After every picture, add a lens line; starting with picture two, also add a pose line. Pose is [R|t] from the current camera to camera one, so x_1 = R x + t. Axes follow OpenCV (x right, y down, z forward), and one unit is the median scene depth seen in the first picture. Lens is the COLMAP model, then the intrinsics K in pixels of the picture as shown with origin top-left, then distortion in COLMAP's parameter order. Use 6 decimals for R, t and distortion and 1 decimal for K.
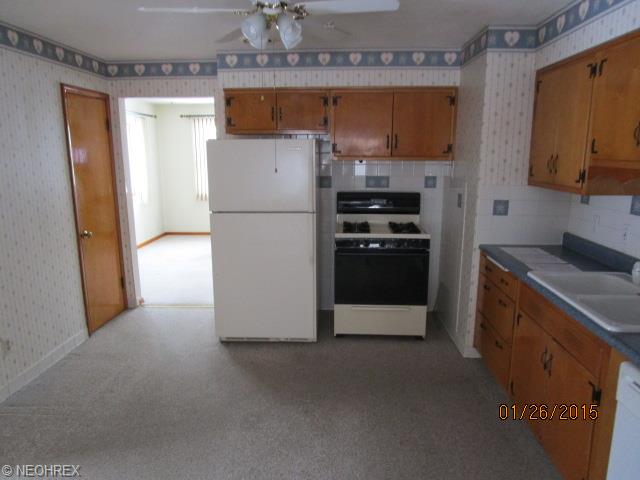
lens RADIAL K [[455.1, 0, 316.5], [0, 455.1, 239.4], [0, 0, 1]] dist [-0.016727, -0.000655]
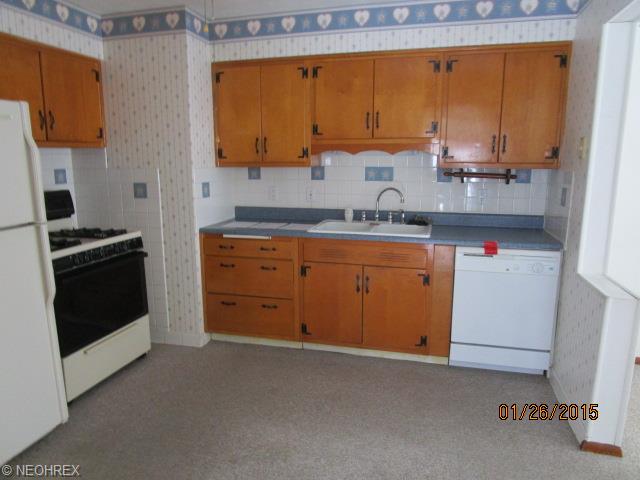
lens RADIAL K [[455.1, 0, 317.7], [0, 455.1, 240.8], [0, 0, 1]] dist [-0.016727, -0.000655]
pose [[0.199126, -0.183592, 0.962623, -1.056912], [0.198209, 0.969538, 0.143910, -0.104264], [-0.959720, 0.162144, 0.229450, 1.004004]]
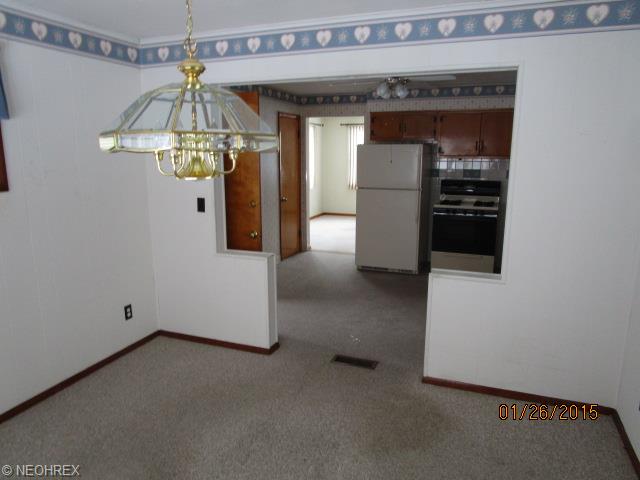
lens RADIAL K [[455.1, 0, 321.0], [0, 455.1, 239.3], [0, 0, 1]] dist [-0.016727, -0.000655]
pose [[0.950498, 0.065232, -0.303807, 0.133344], [-0.066181, 0.997782, 0.007182, 0.104421], [0.303601, 0.013279, 0.952707, -0.520534]]
